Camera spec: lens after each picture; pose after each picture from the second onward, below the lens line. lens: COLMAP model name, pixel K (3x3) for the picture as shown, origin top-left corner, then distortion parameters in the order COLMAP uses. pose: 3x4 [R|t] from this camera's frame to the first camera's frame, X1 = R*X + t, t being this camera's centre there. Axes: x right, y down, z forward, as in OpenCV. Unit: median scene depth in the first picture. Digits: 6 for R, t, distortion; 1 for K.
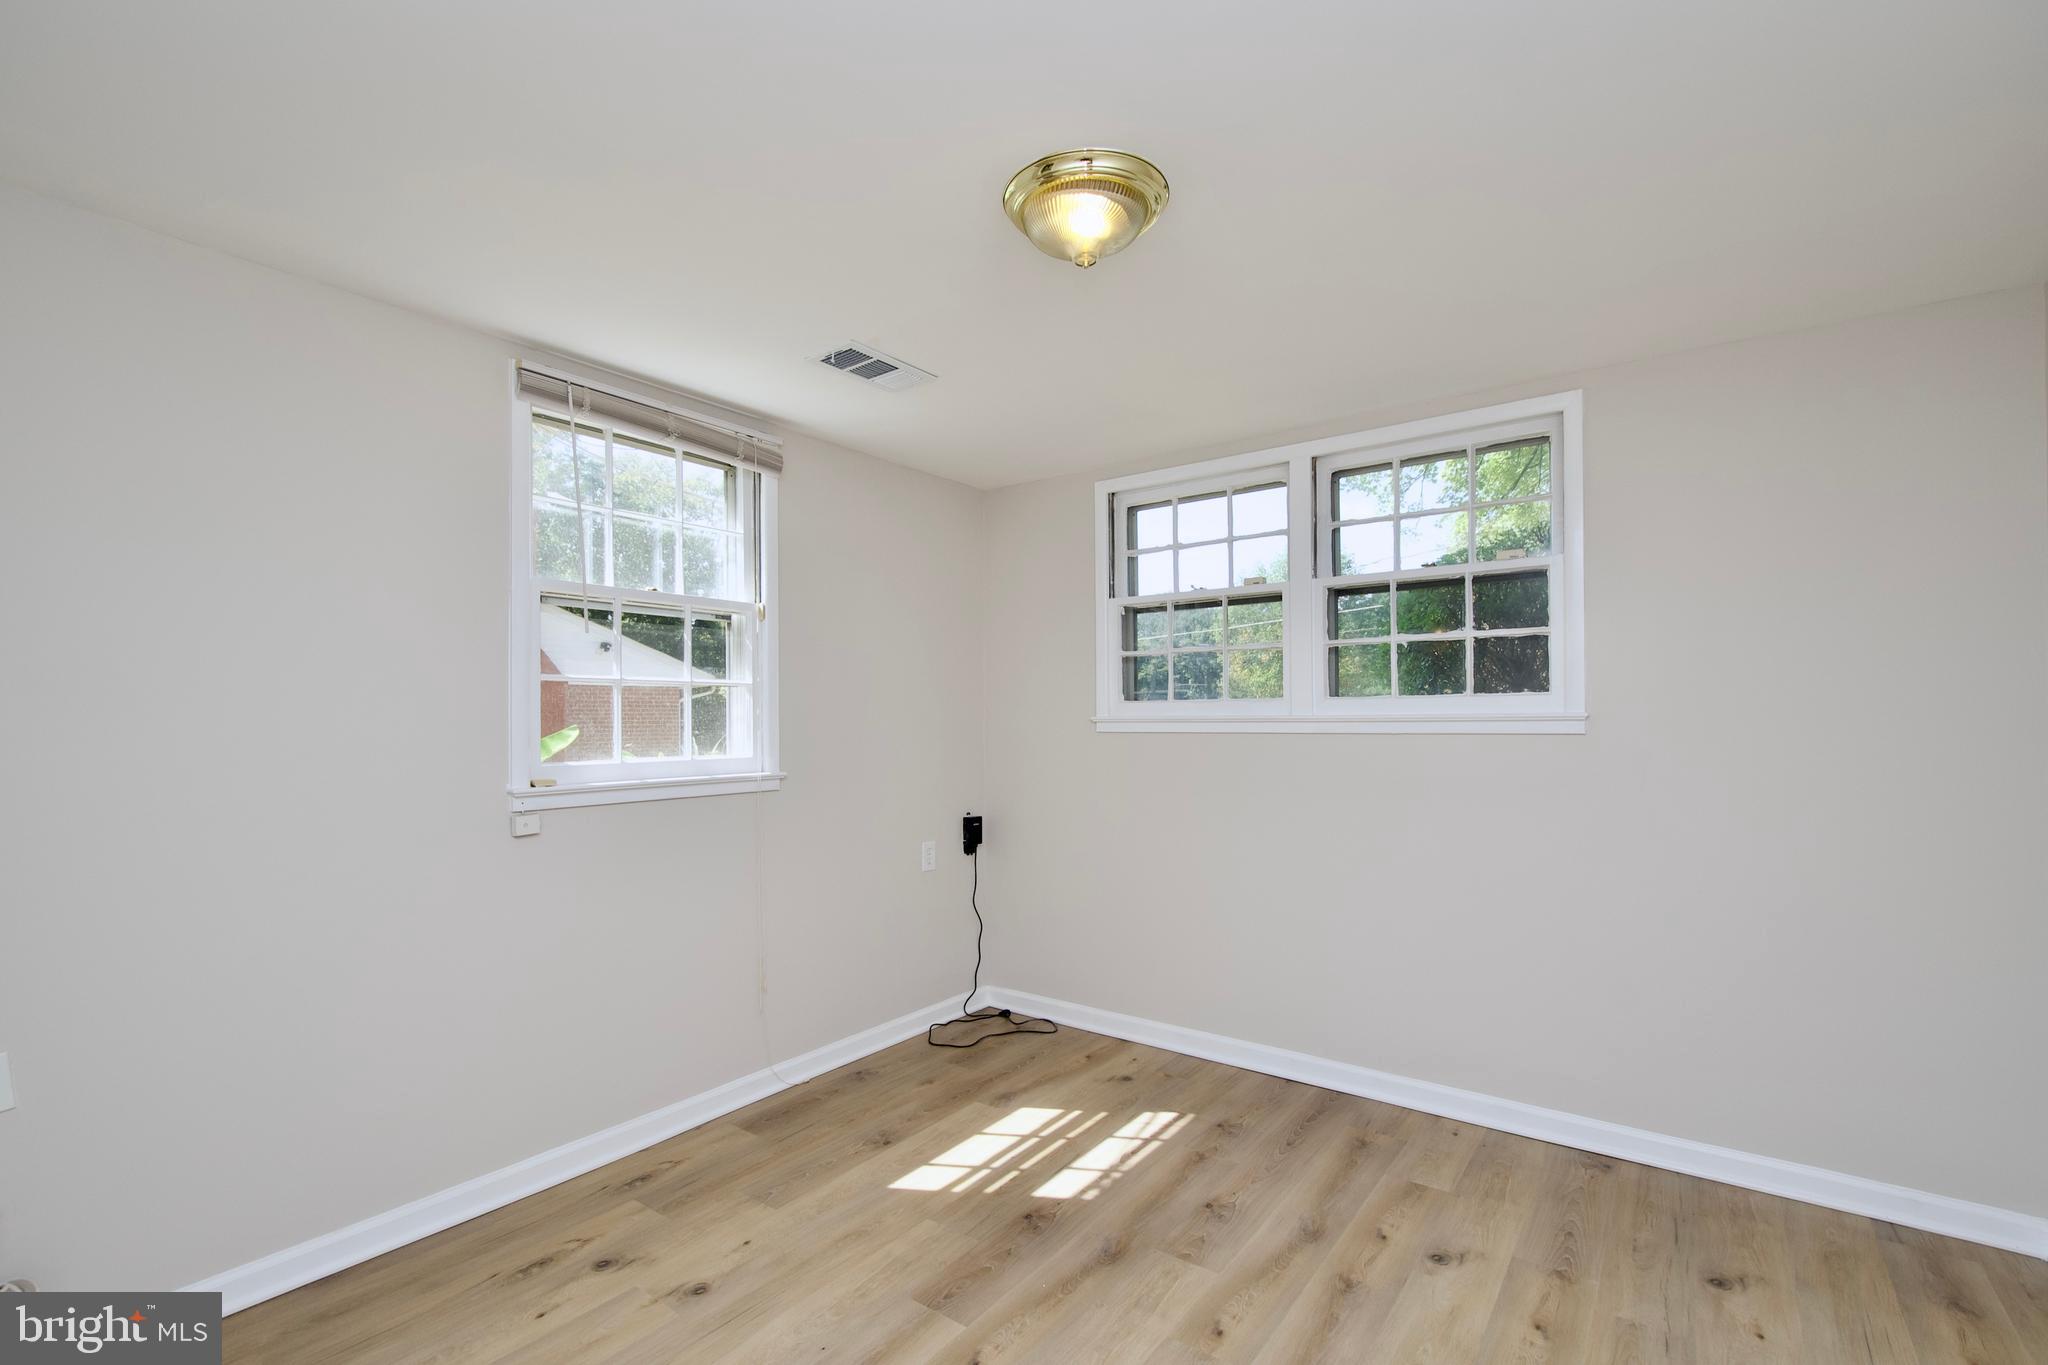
lens RADIAL K [[903.5, 0, 1038.4], [0, 903.5, 711.9], [0, 0, 1]] dist [0.013439, -0.007733]
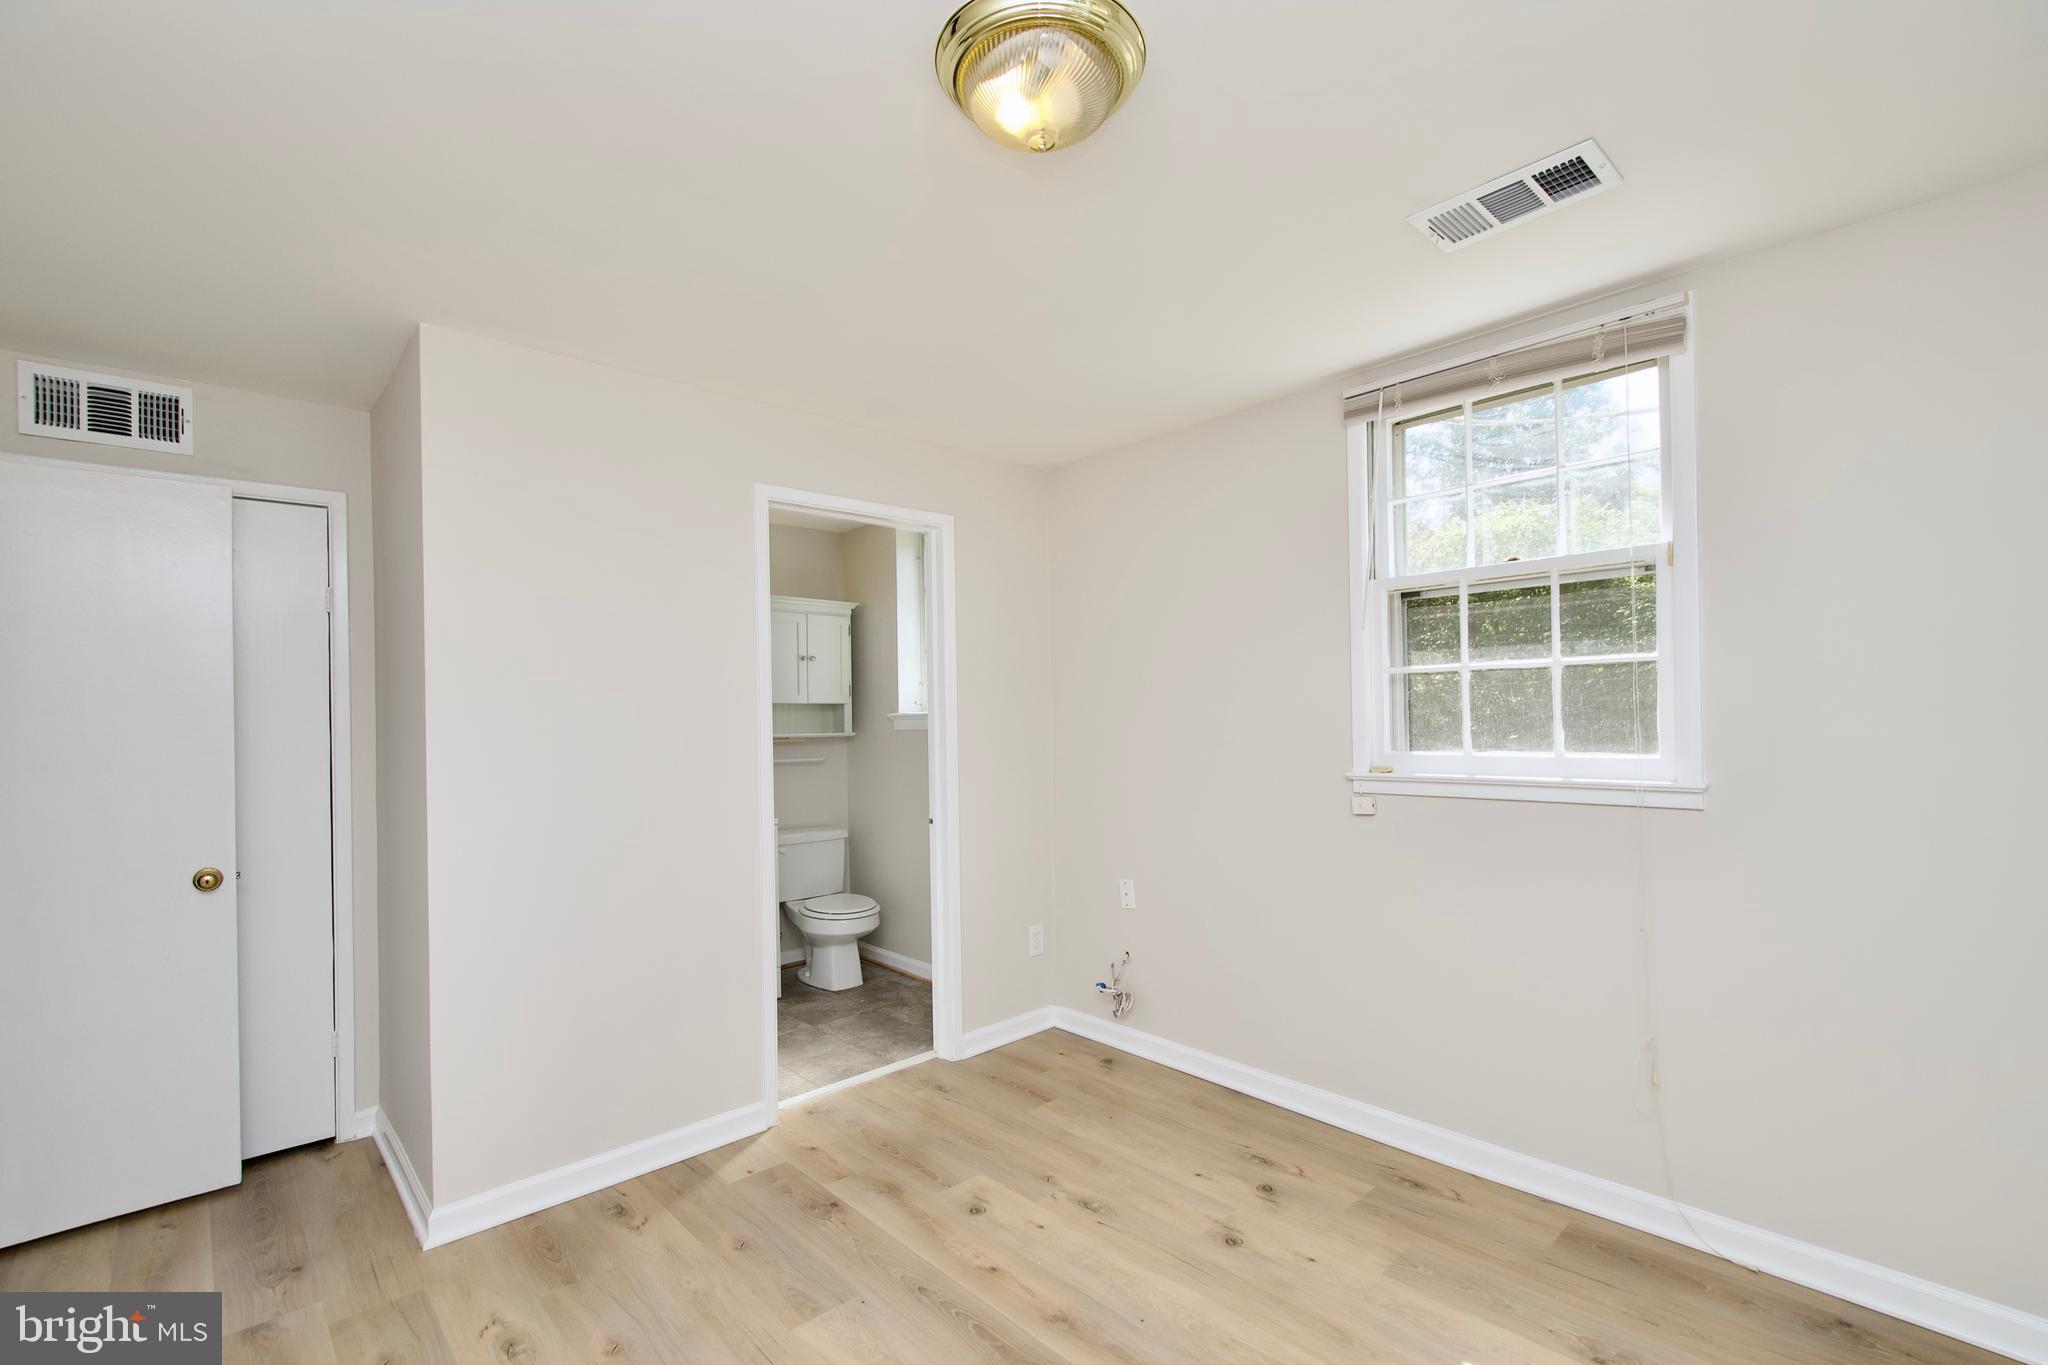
lens RADIAL K [[883.0, 0, 1025.4], [0, 883.0, 718.1], [0, 0, 1]] dist [-0.000884, -0.007625]
pose [[-0.186427, 0.004713, -0.982458, 0.568585], [0.022736, 0.999741, 0.000482, 0.007421], [0.982206, -0.022247, -0.186486, 0.788087]]
